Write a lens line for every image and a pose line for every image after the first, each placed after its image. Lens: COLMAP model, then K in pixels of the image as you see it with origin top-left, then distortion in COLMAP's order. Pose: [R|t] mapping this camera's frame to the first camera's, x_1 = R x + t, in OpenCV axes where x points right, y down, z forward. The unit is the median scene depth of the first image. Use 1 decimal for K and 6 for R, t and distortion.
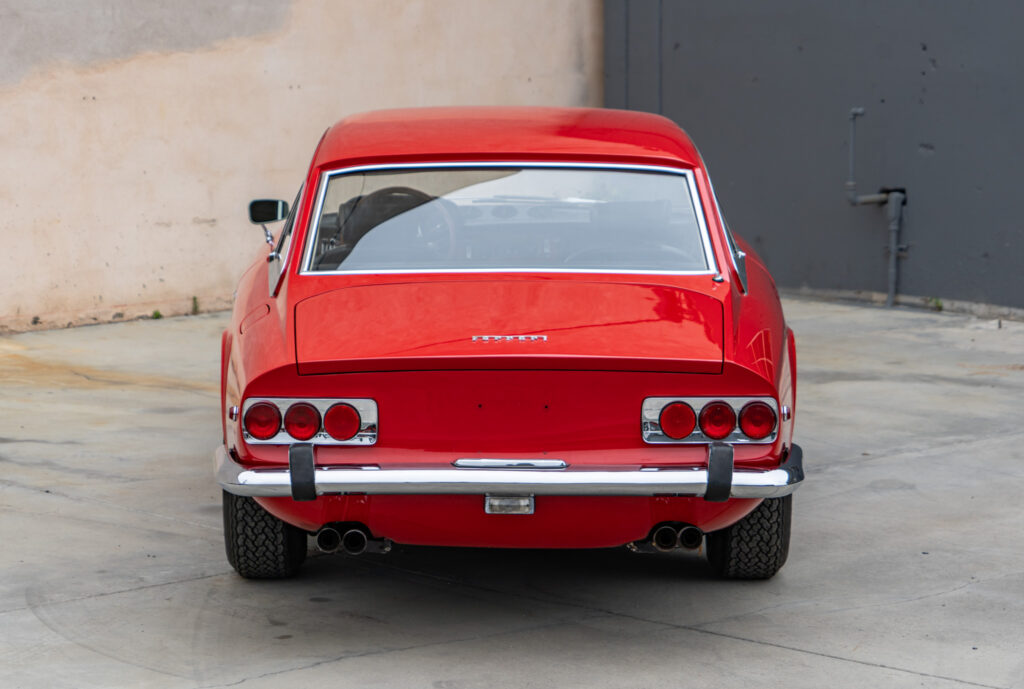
lens RADIAL K [[3441.2, 0, 423.7], [0, 3441.2, 410.5], [0, 0, 1]] dist [0.067864, 0.000000]
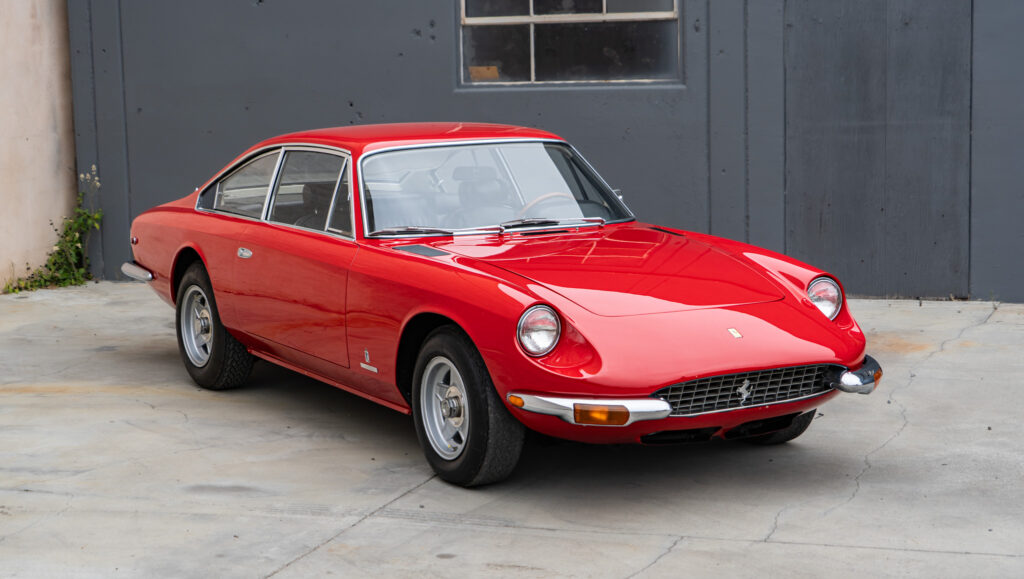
lens RADIAL K [[2068.4, 0, 487.6], [0, 2068.4, 349.0], [0, 0, 1]] dist [0.068227, 0.000000]
pose [[0.882782, -0.086471, 0.461757, -0.214254], [0.085077, 0.996088, 0.023884, -0.020419], [-0.462016, 0.018201, 0.886685, 0.220845]]
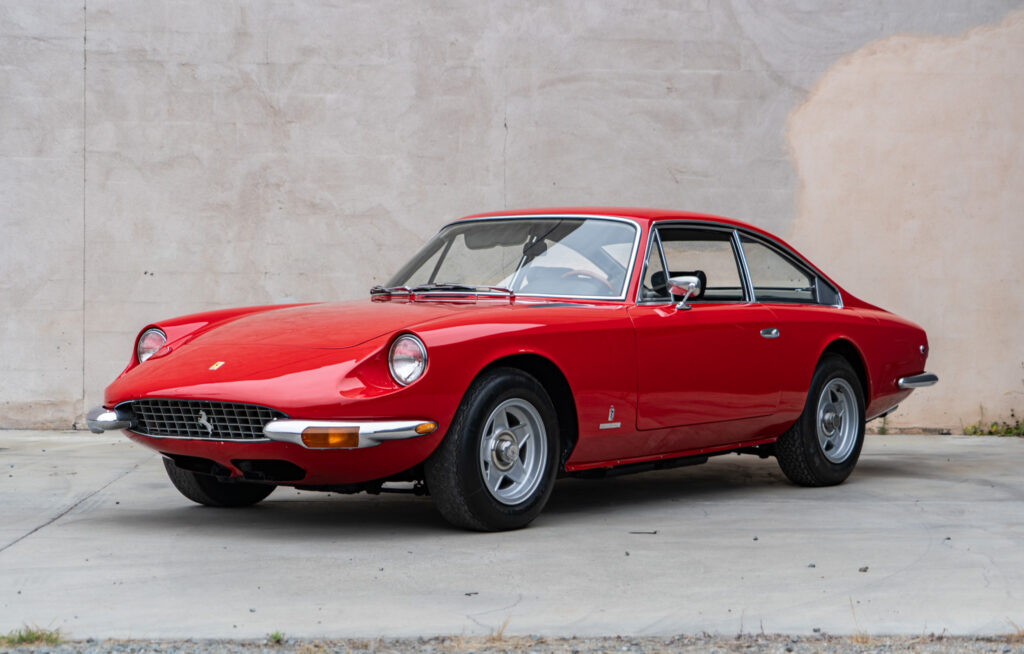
lens RADIAL K [[2106.6, 0, 503.7], [0, 2106.6, 359.9], [0, 0, 1]] dist [0.073965, 0.000000]
pose [[0.769870, 0.026303, -0.637658, 0.437447], [-0.106712, 0.990389, -0.087985, 0.028012], [0.629216, 0.135783, 0.765278, 0.290163]]
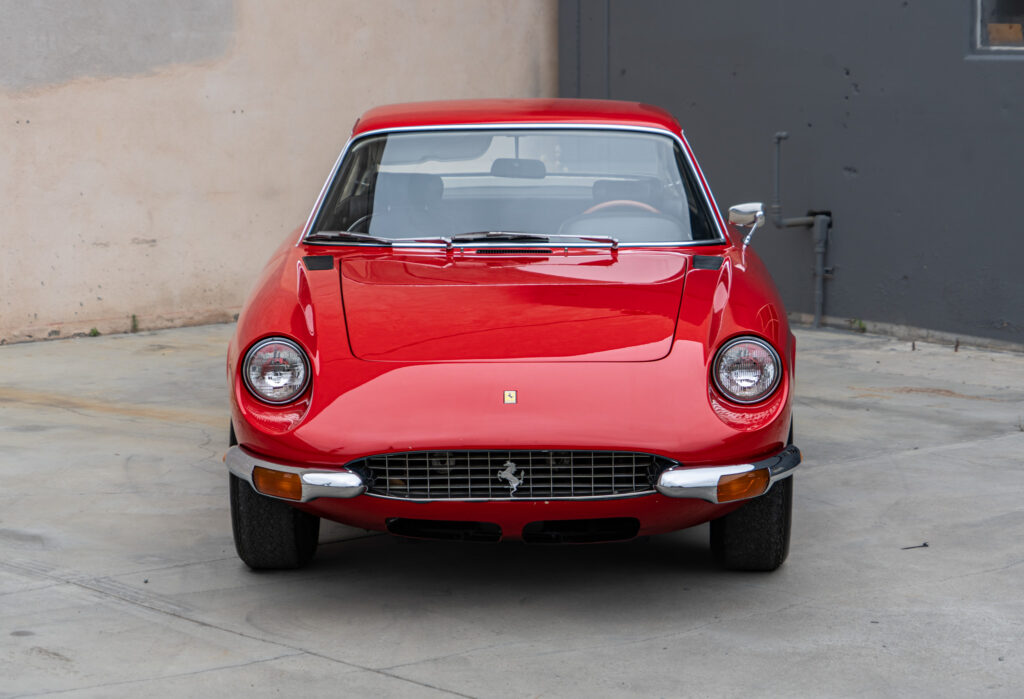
lens RADIAL K [[3061.5, 0, 414.4], [0, 3061.5, 364.6], [0, 0, 1]] dist [0.038841, 0.000000]
pose [[0.997025, 0.005729, -0.076871, 0.090109], [-0.006953, 0.999853, -0.015665, -0.004611], [0.076770, 0.016153, 0.996918, 0.097213]]
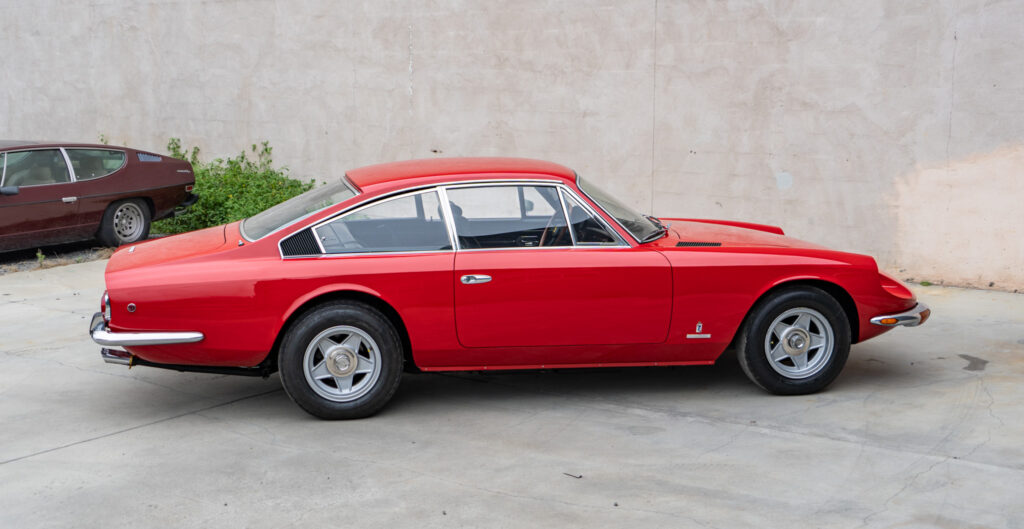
lens RADIAL K [[1329.3, 0, 514.0], [0, 1329.3, 263.6], [0, 0, 1]] dist [0.054113, 0.000000]
pose [[0.216579, 0.147369, -0.965078, 0.501269], [-0.145013, 0.982431, 0.117476, -0.082044], [0.965435, 0.114506, 0.234144, 0.590262]]
